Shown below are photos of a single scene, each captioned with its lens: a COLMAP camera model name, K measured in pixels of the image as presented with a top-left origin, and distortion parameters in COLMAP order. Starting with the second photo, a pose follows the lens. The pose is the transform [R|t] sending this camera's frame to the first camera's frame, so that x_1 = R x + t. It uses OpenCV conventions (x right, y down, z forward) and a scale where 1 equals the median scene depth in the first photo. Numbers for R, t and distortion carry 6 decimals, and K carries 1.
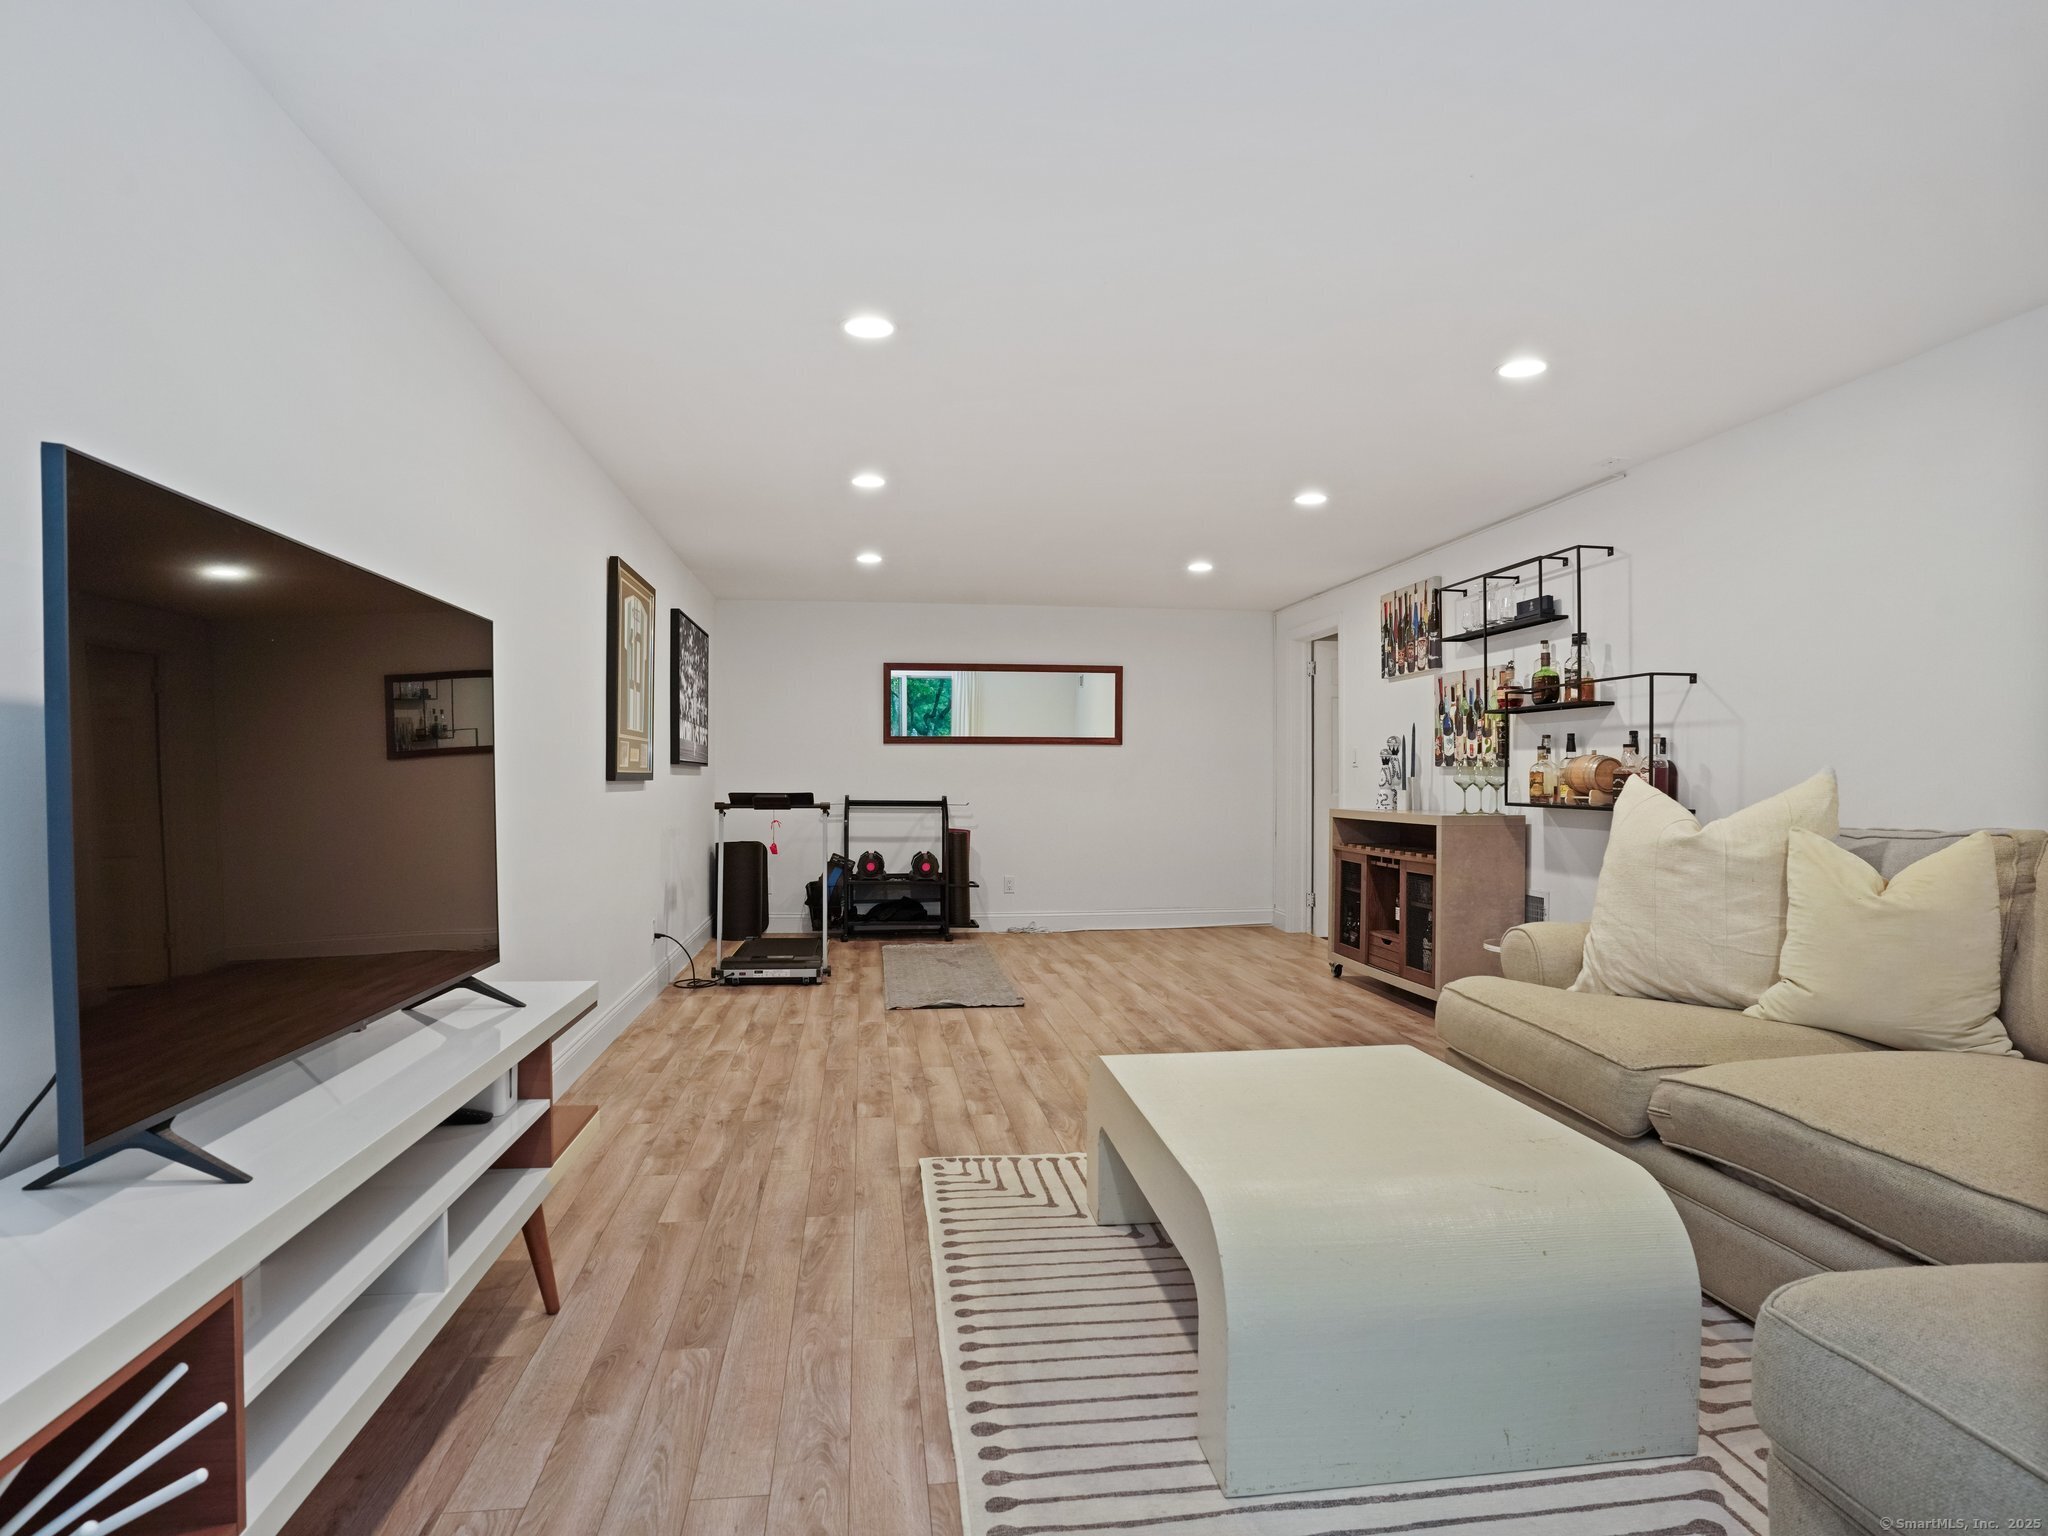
lens RADIAL K [[1132.7, 0, 1016.7], [0, 1132.7, 792.5], [0, 0, 1]] dist [-0.083925, 0.037161]
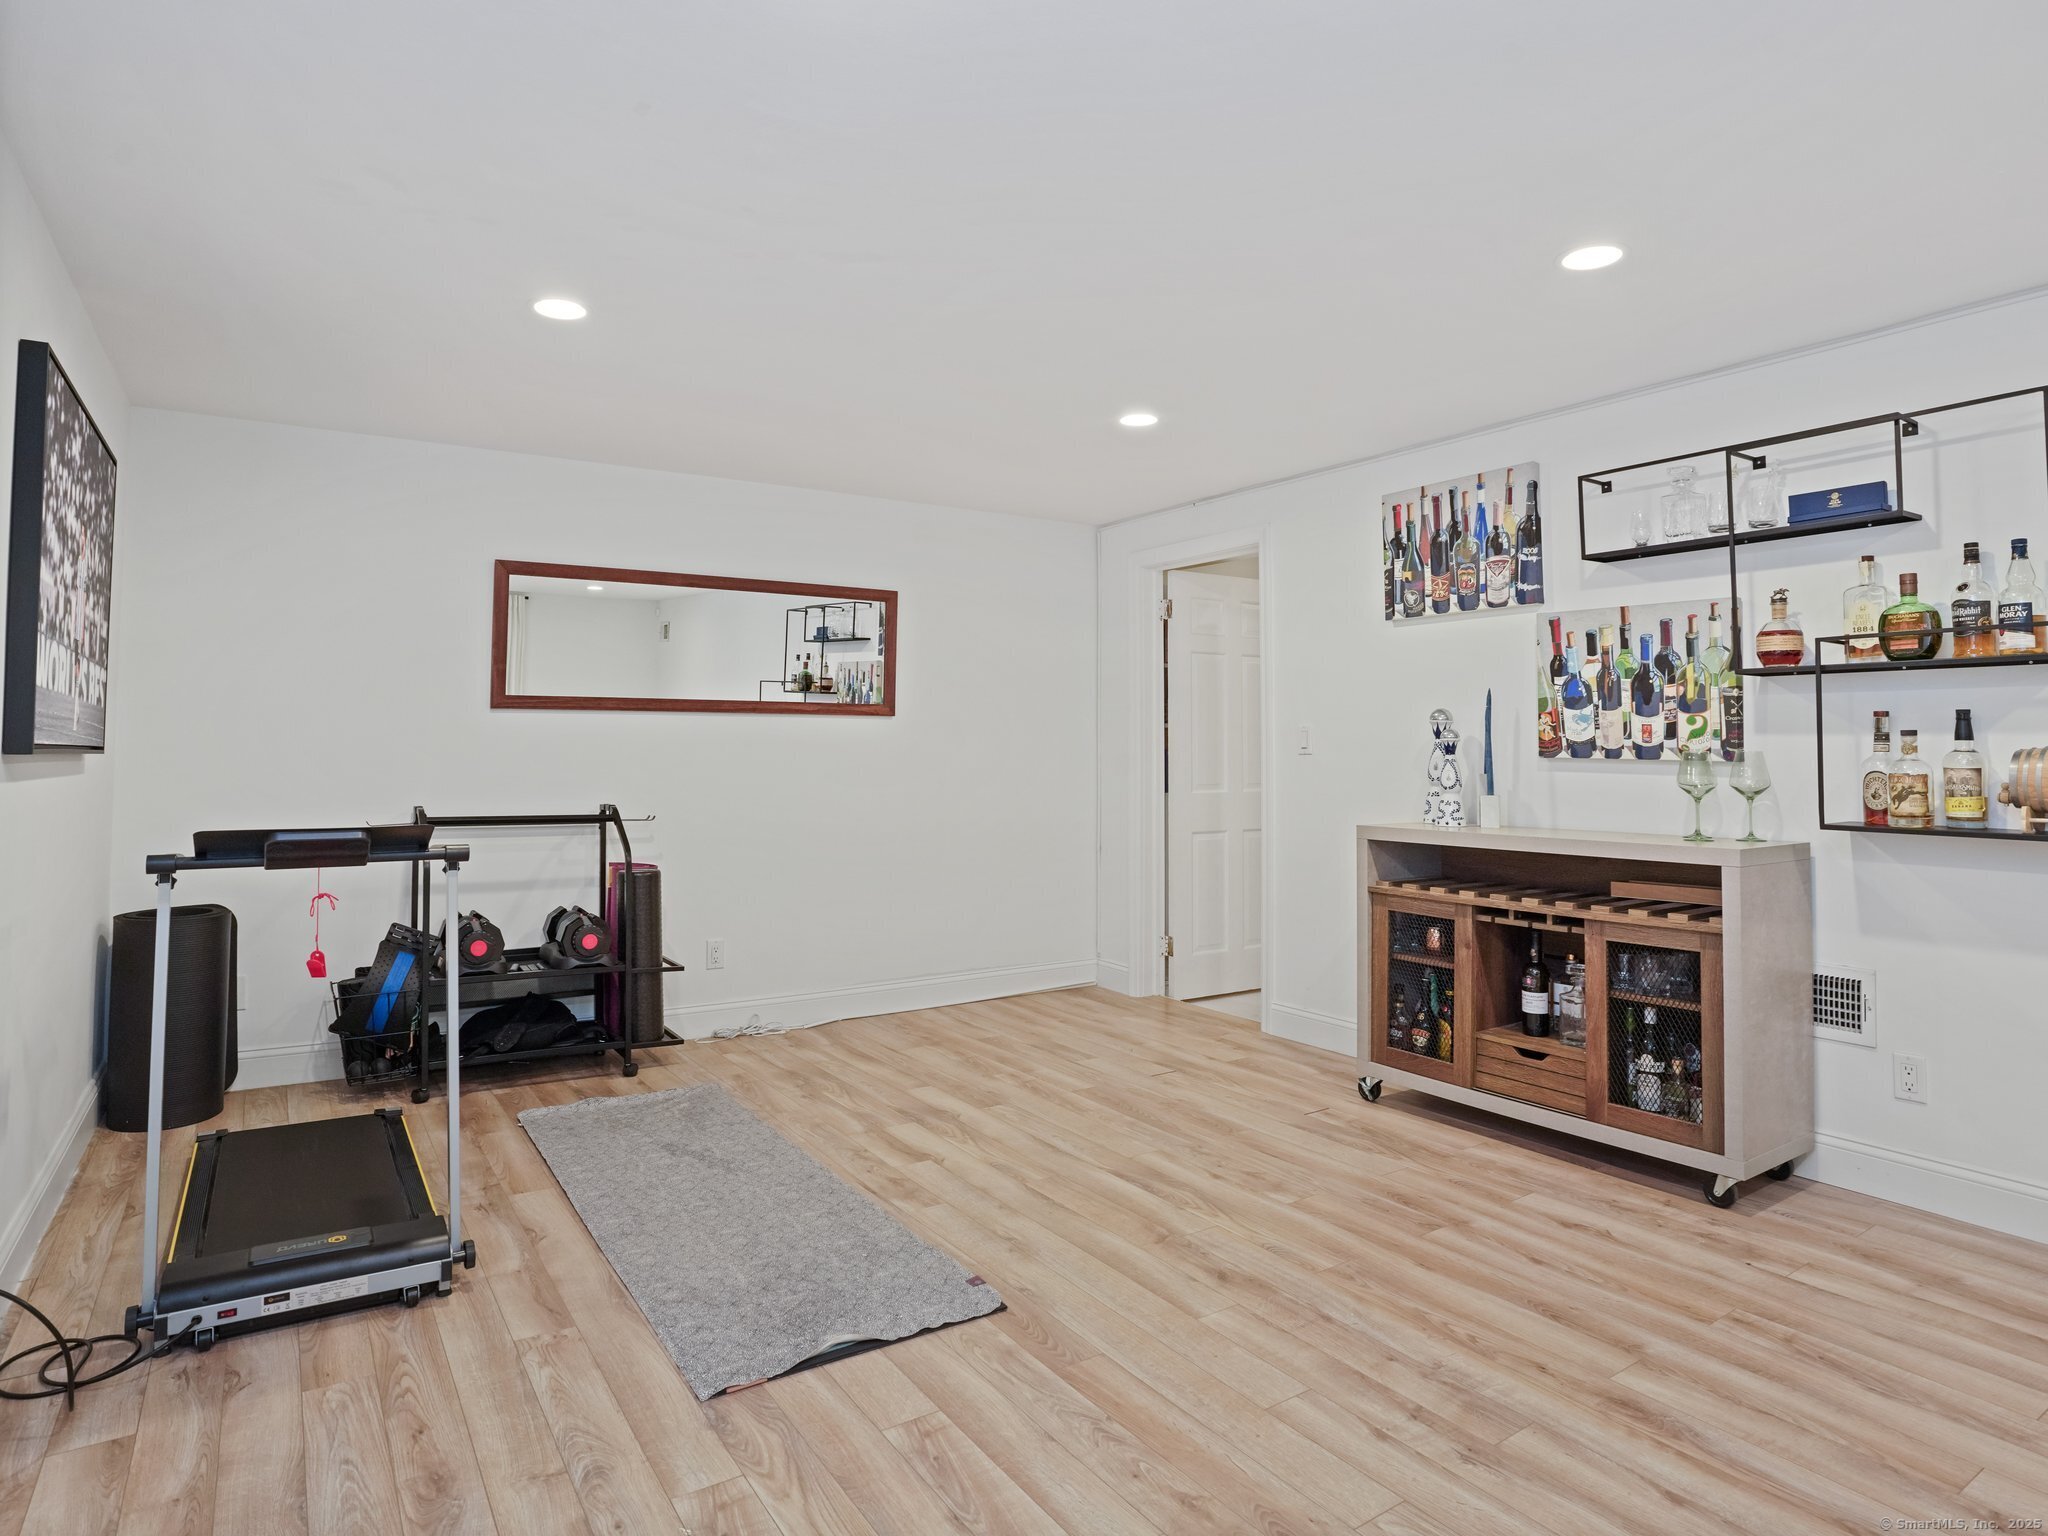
lens RADIAL K [[1161.5, 0, 1023.4], [0, 1161.5, 700.0], [0, 0, 1]] dist [-0.045132, 0.003486]
pose [[0.899381, 0.019369, 0.436737, -0.190278], [0.004816, 0.998519, -0.054200, -0.024109], [-0.437139, 0.050849, 0.897955, 0.590245]]
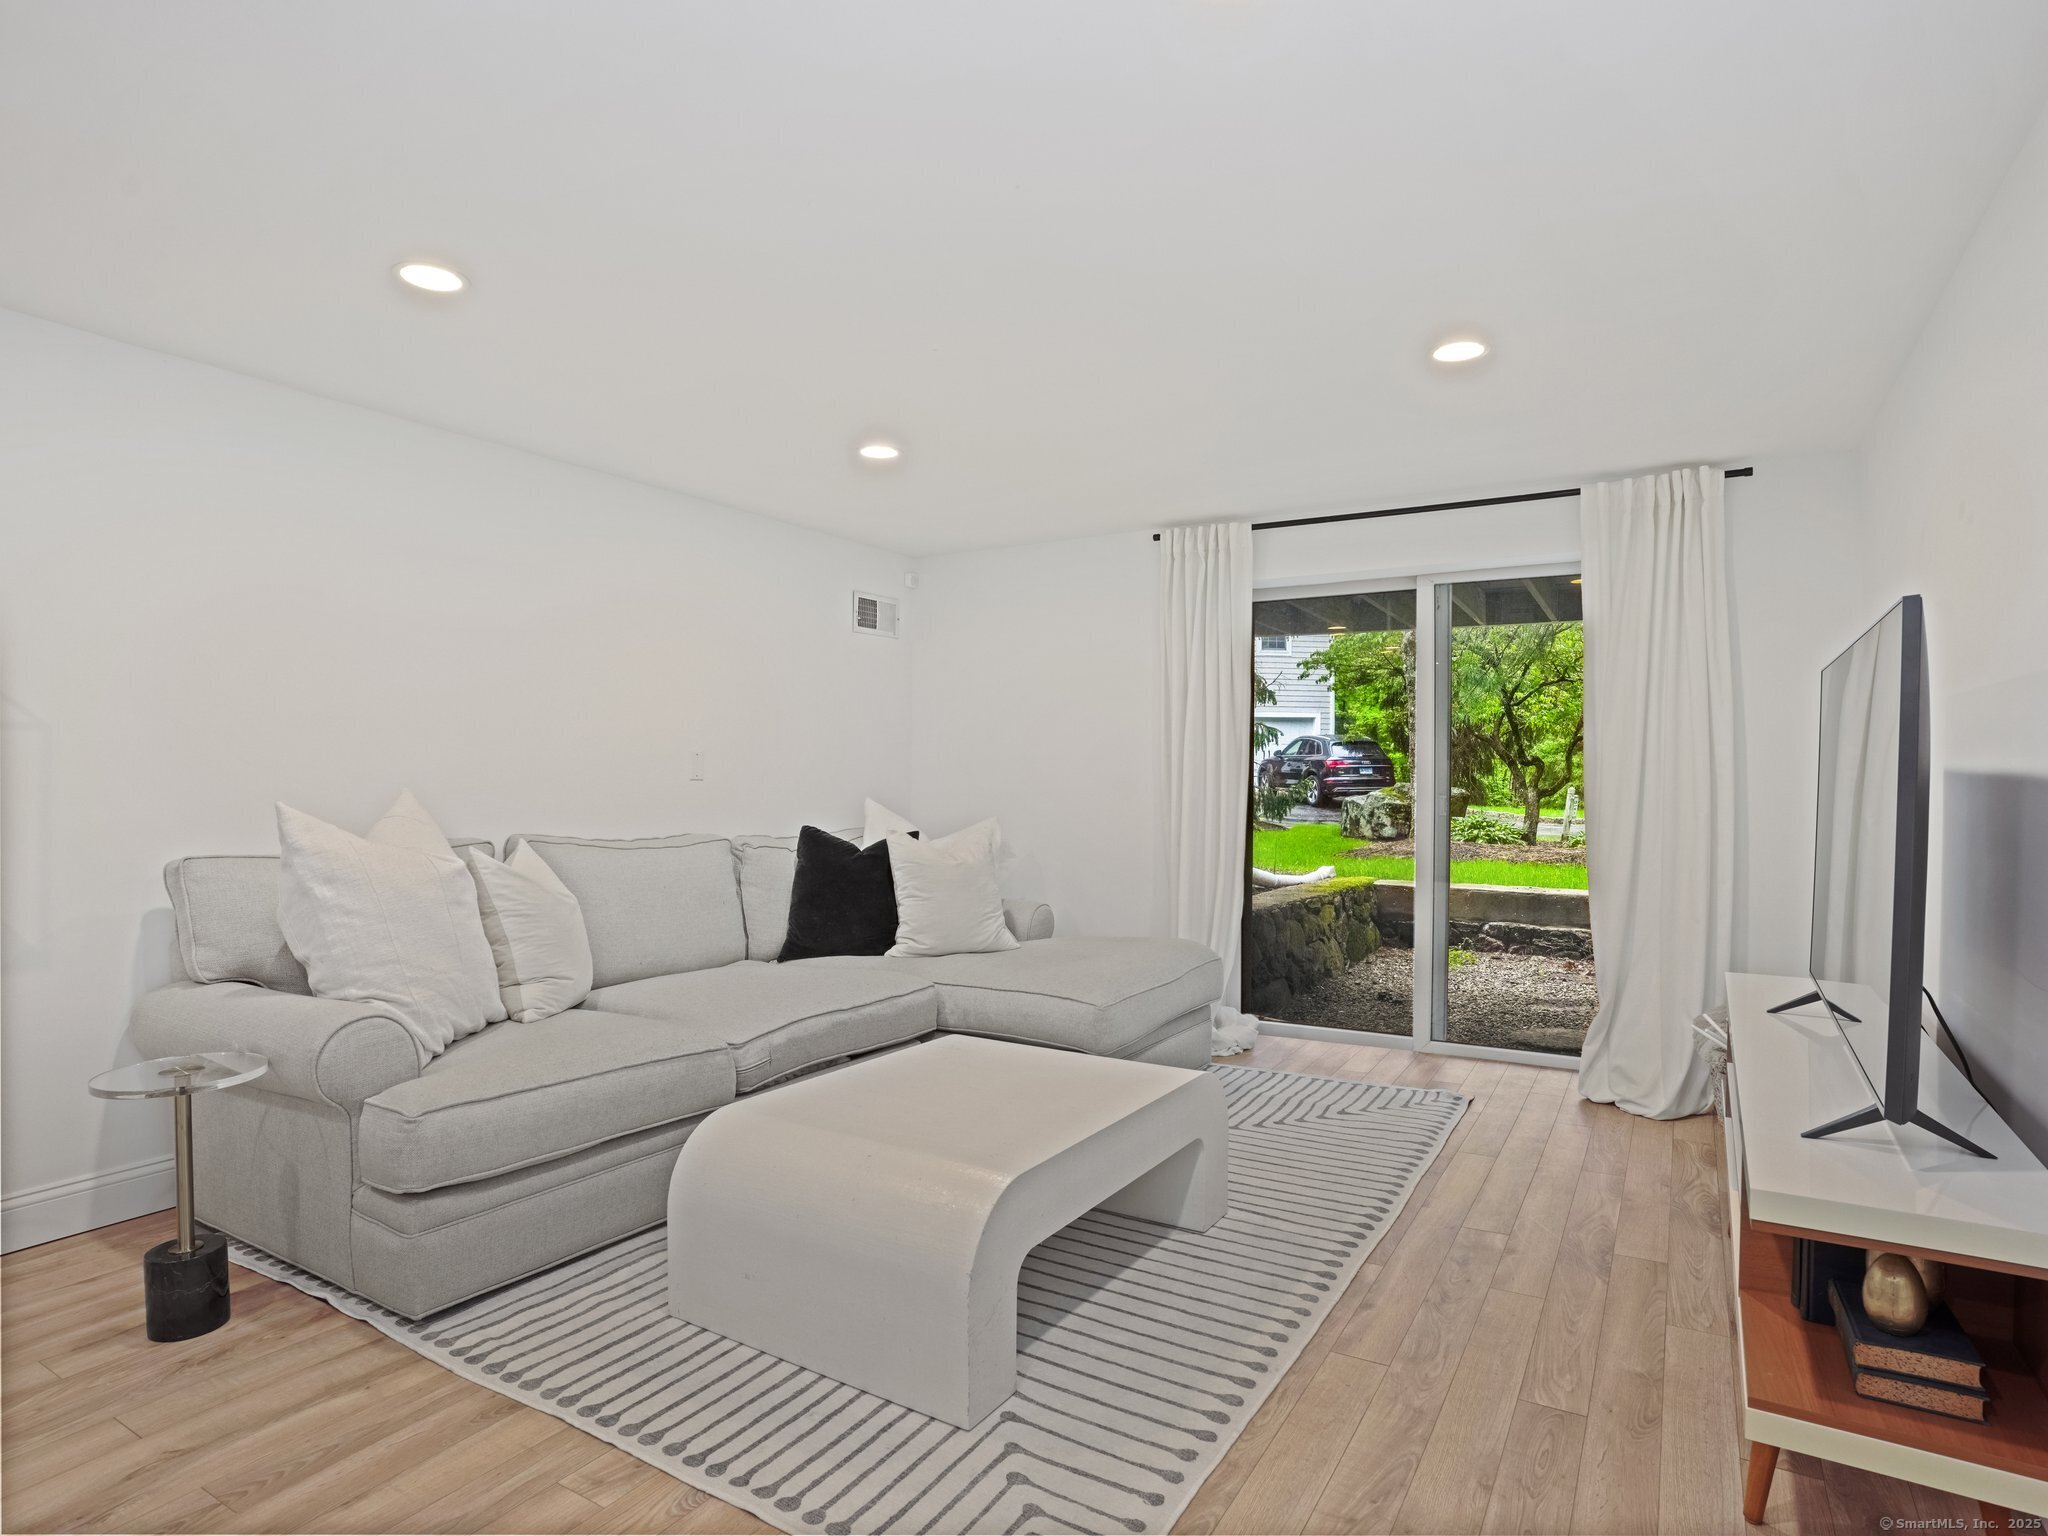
lens RADIAL K [[1126.2, 0, 1019.8], [0, 1126.2, 775.7], [0, 0, 1]] dist [-0.079883, 0.038872]
pose [[-0.780071, -0.003185, 0.625683, -0.211071], [0.005674, 0.999910, 0.012164, -0.027623], [-0.625665, 0.013039, -0.779983, 0.819015]]
